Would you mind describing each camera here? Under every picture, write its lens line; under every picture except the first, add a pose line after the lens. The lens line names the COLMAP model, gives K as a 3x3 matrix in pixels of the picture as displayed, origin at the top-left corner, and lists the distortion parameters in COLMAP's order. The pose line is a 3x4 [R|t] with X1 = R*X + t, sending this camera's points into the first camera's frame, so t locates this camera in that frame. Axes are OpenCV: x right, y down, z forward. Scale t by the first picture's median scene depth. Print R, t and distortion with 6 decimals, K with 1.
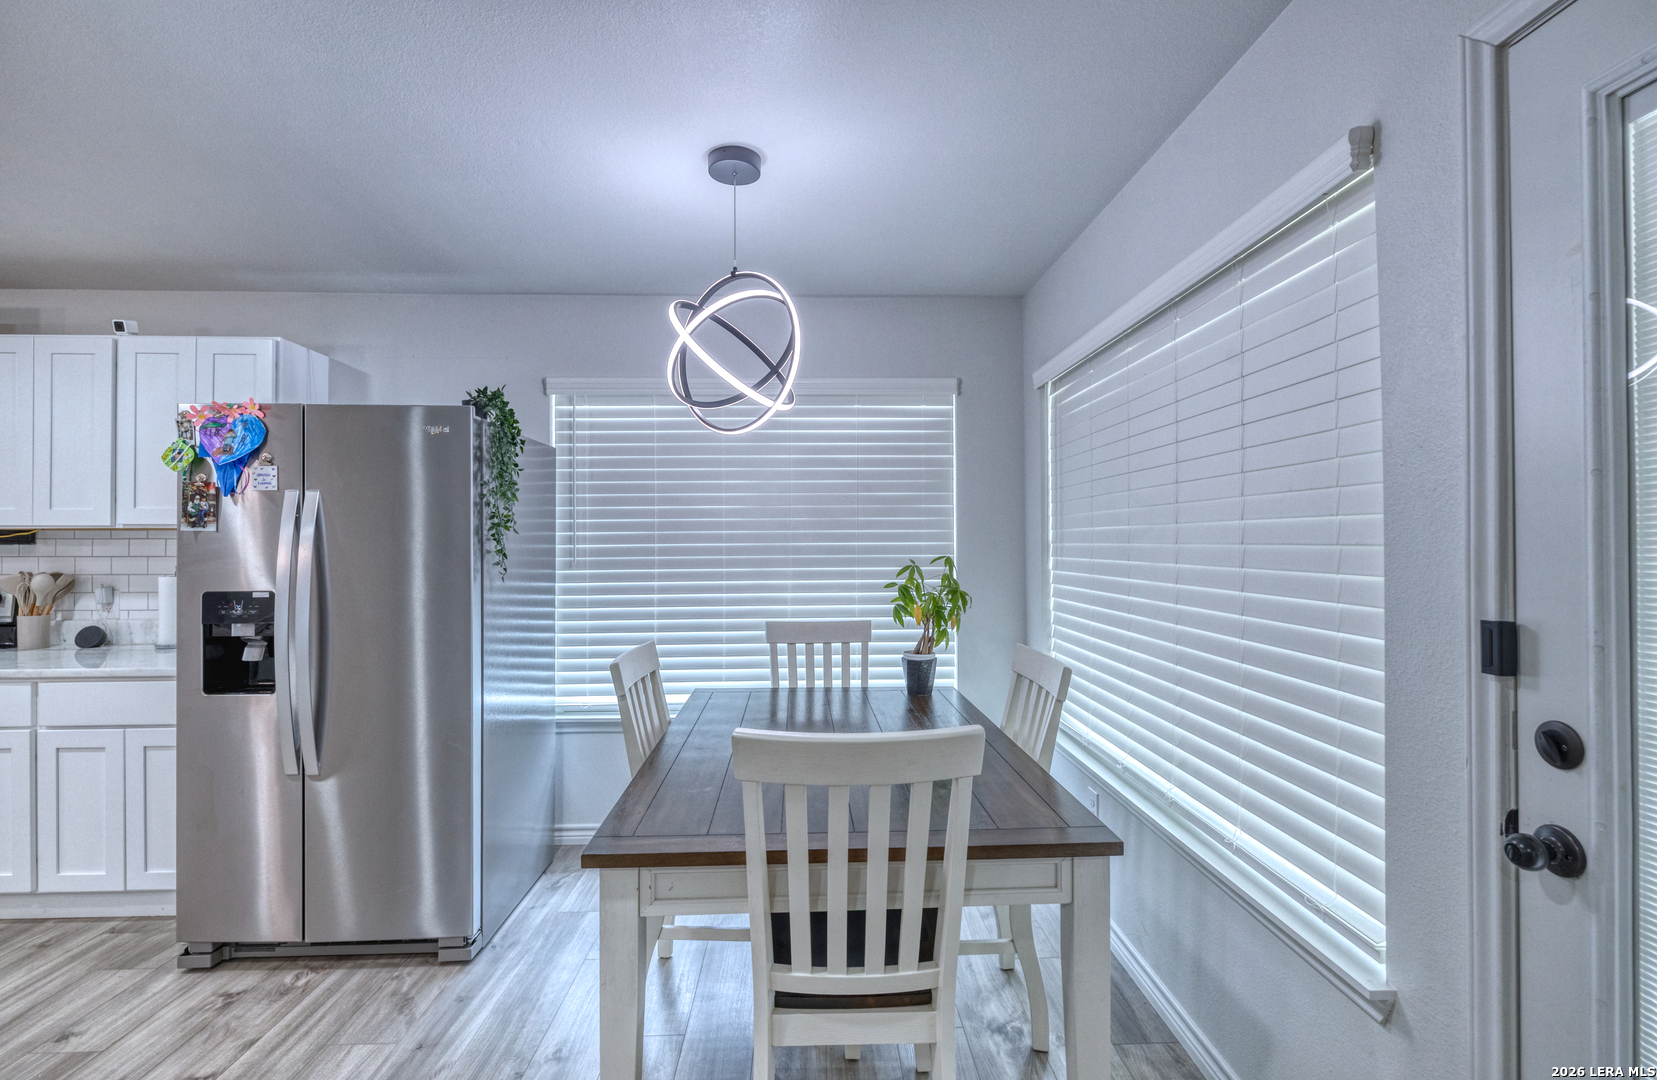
lens RADIAL K [[736.3, 0, 830.0], [0, 736.3, 537.6], [0, 0, 1]] dist [0.001214, 0.000080]
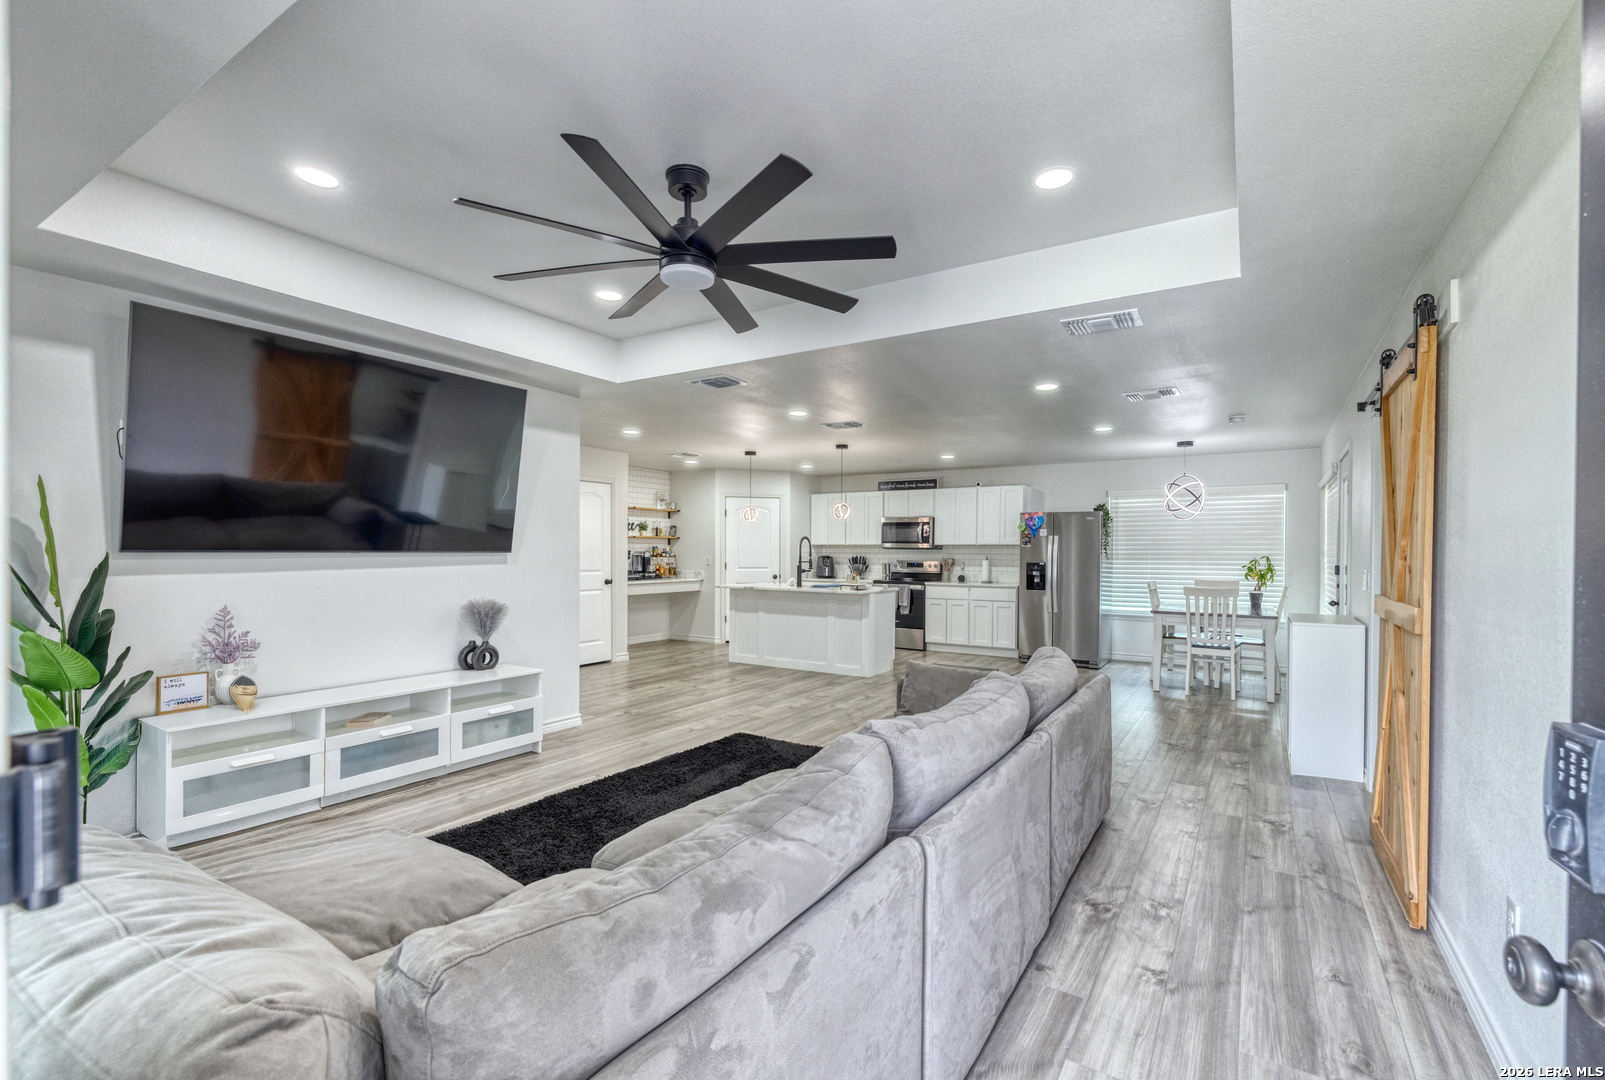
lens RADIAL K [[723.9, 0, 813.1], [0, 723.9, 550.5], [0, 0, 1]] dist [-0.001922, -0.000020]
pose [[0.828669, 0.007597, -0.559687, 0.267235], [-0.004462, 0.999966, 0.006967, -0.008422], [0.559721, -0.003276, 0.828675, -2.236192]]
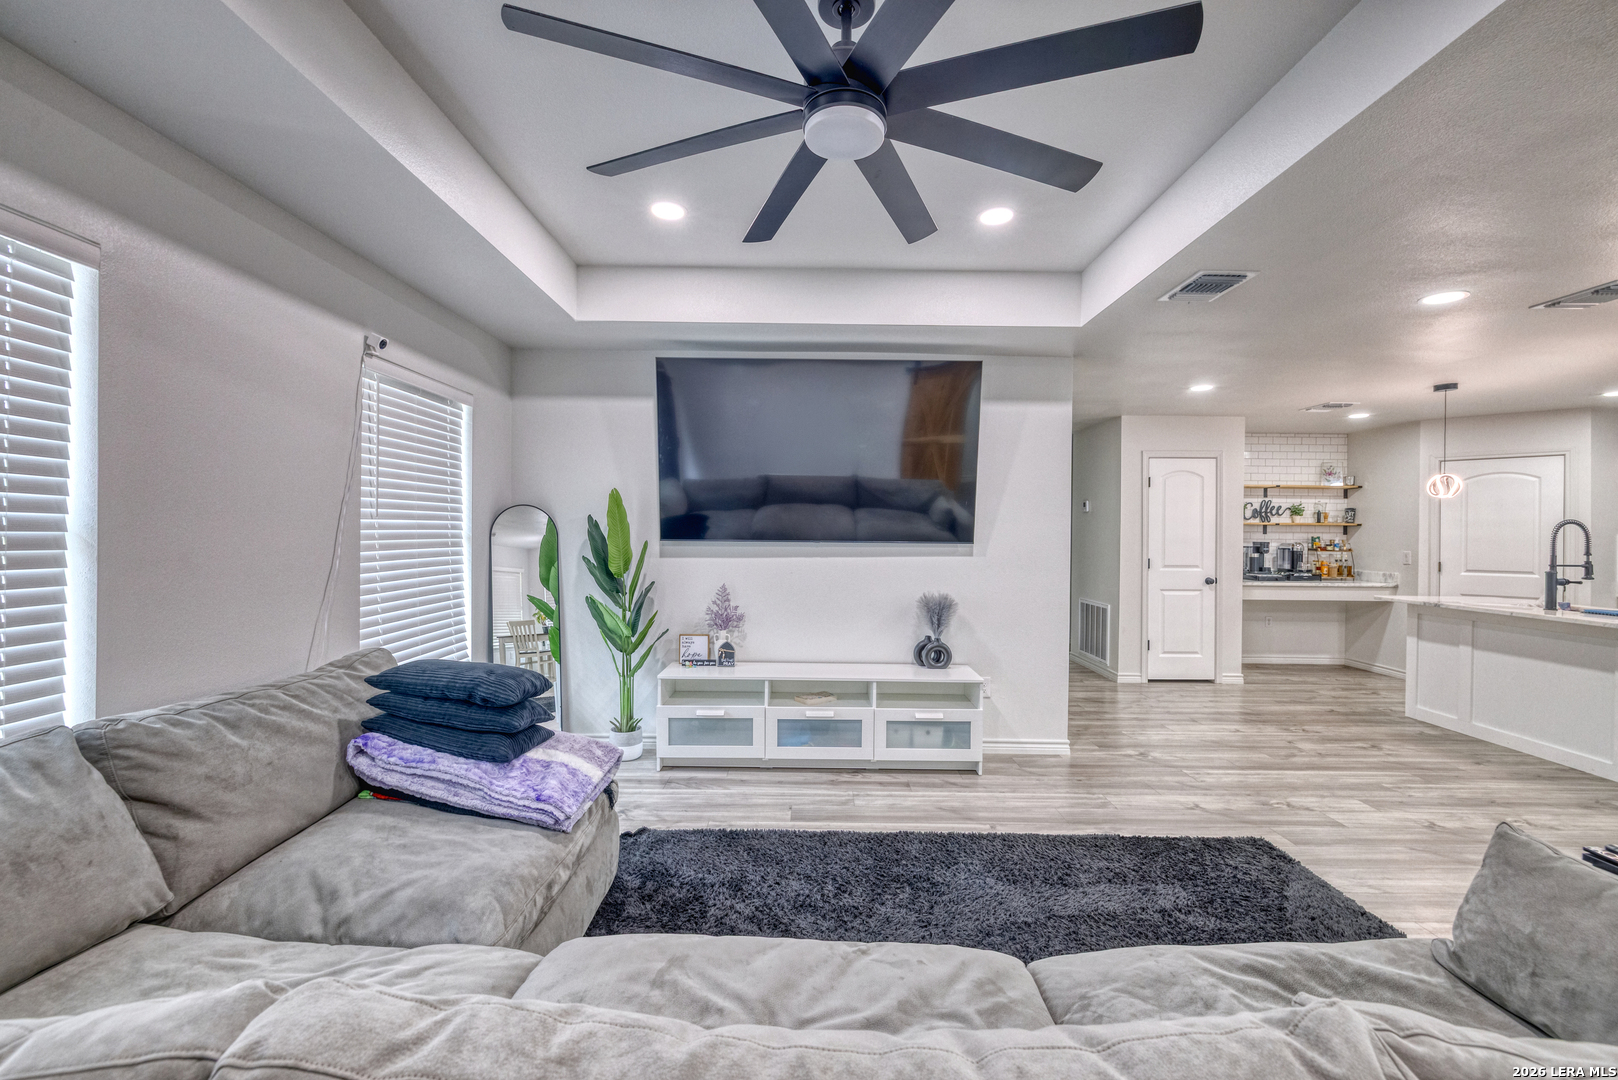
lens RADIAL K [[676.5, 0, 807.2], [0, 676.5, 532.1], [0, 0, 1]] dist [0.001558, 0.000152]
pose [[-0.041526, -0.000458, -0.999137, 0.159720], [-0.002349, 0.999997, -0.000361, -0.013057], [0.999135, 0.002332, -0.041527, -1.295422]]
